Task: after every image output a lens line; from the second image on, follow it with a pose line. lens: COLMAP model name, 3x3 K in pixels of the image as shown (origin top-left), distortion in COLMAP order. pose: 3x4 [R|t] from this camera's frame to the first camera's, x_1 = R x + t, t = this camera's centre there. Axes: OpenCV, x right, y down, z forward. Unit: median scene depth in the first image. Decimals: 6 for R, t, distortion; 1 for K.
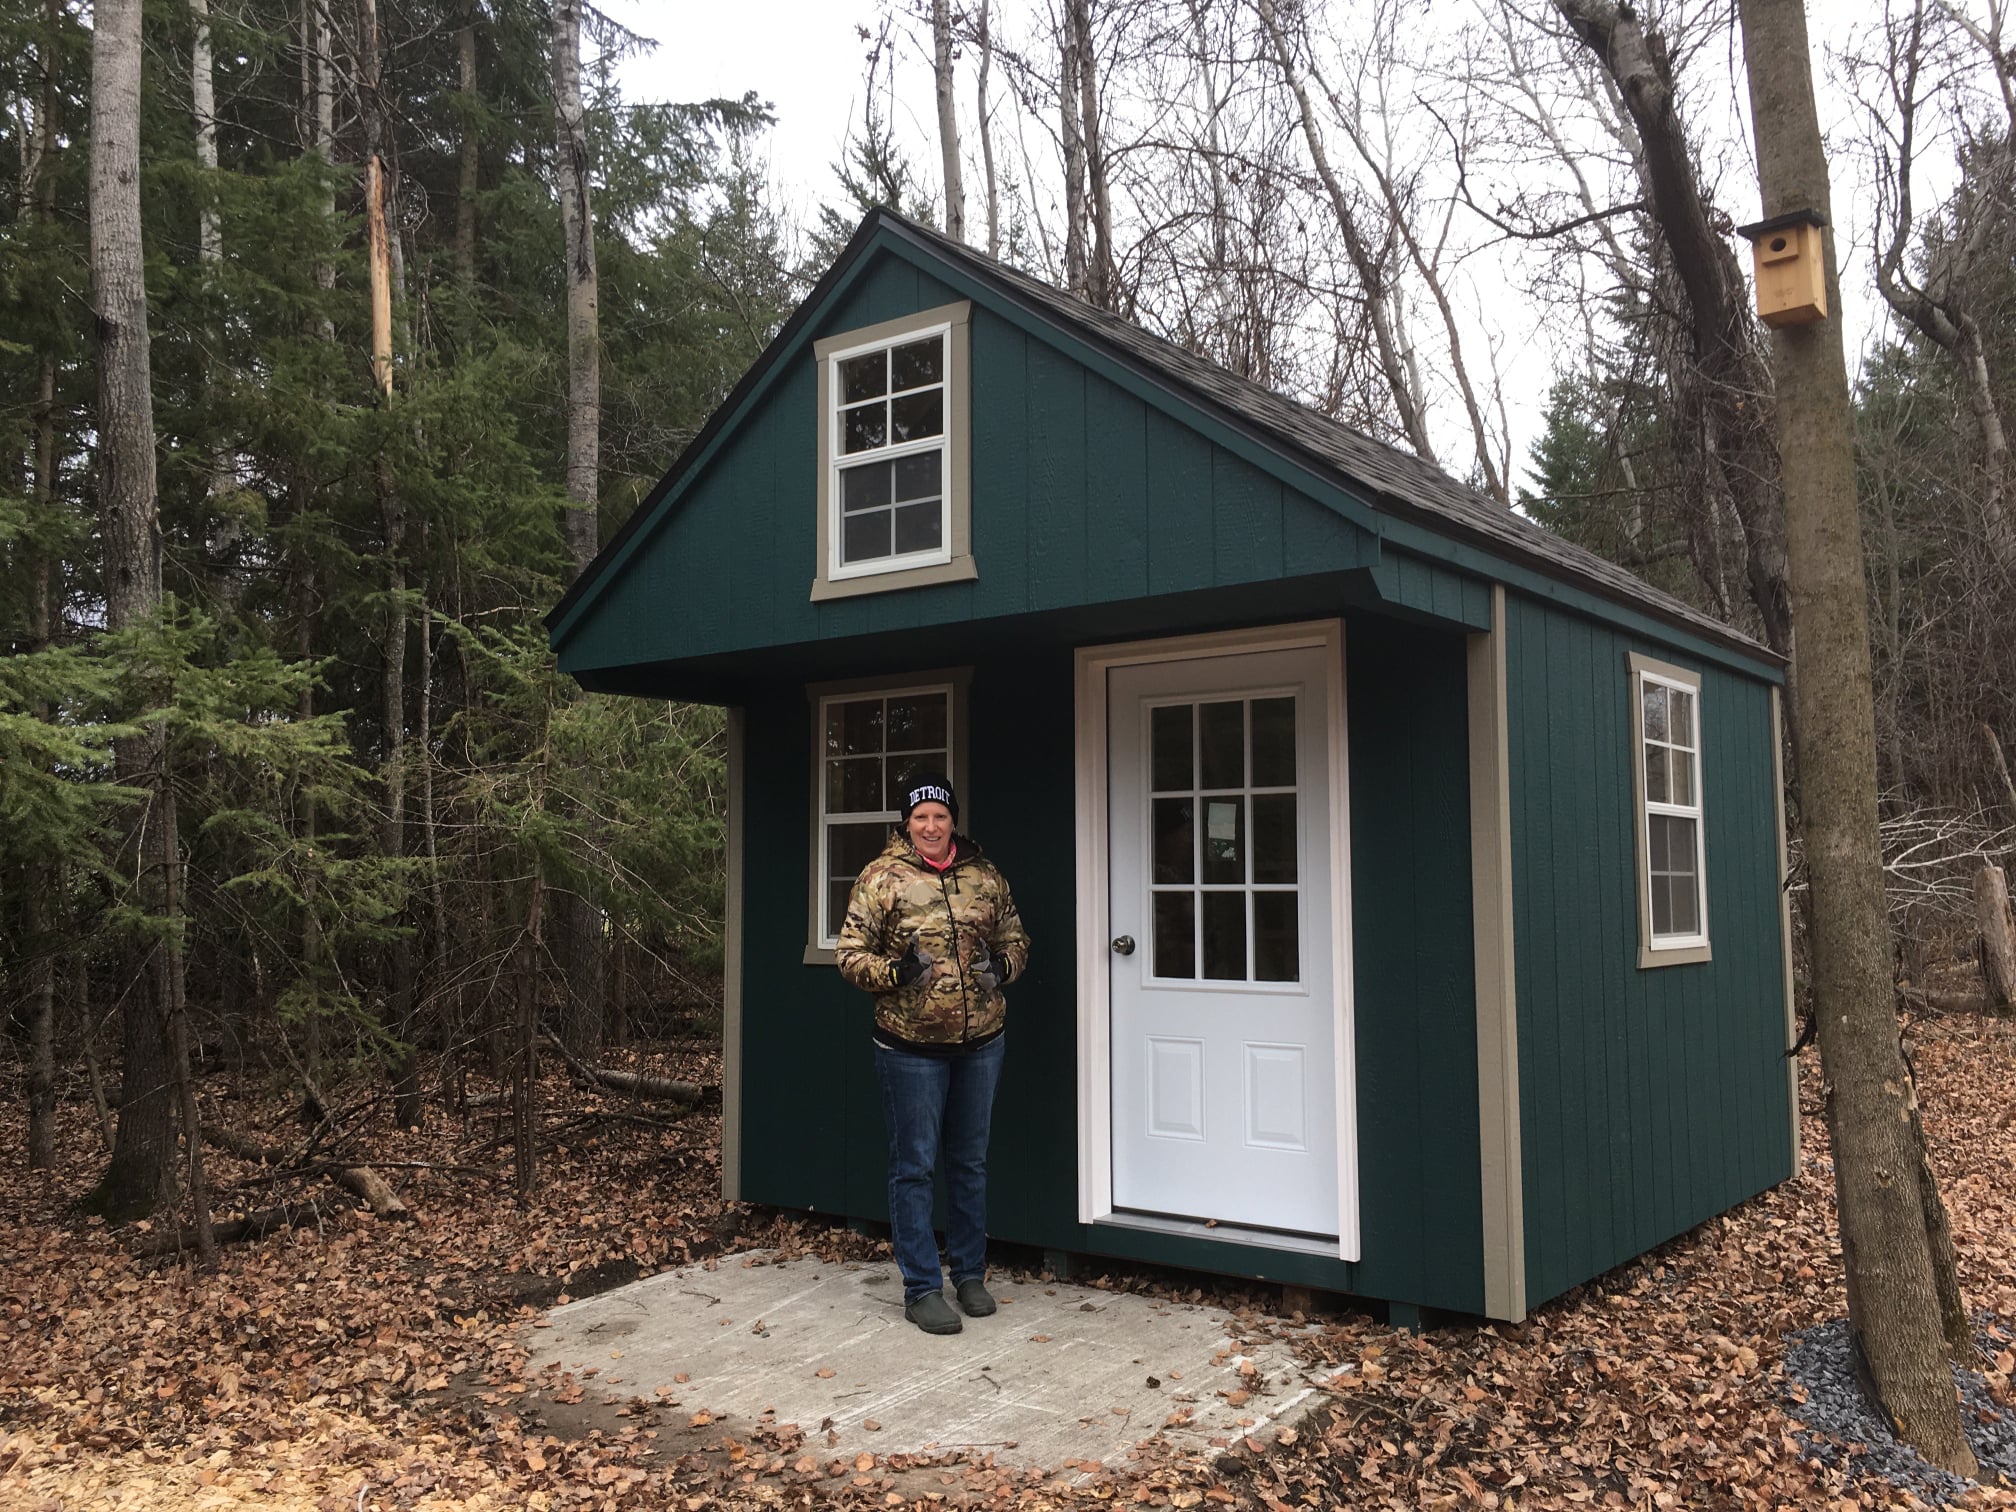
lens RADIAL K [[1653.2, 0, 1008.0], [0, 1653.2, 756.0], [0, 0, 1]] dist [0.002375, 0.000170]
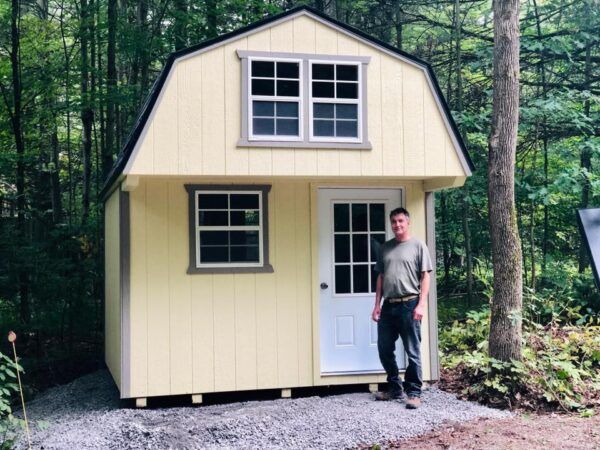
lens RADIAL K [[492.0, 0, 300.0], [0, 492.0, 225.0], [0, 0, 1]] dist [0.002375, 0.000170]
pose [[0.687817, 0.042319, 0.724650, -0.619088], [-0.033252, 0.999088, -0.026784, 0.036408], [-0.725122, -0.005673, 0.688597, 0.446392]]
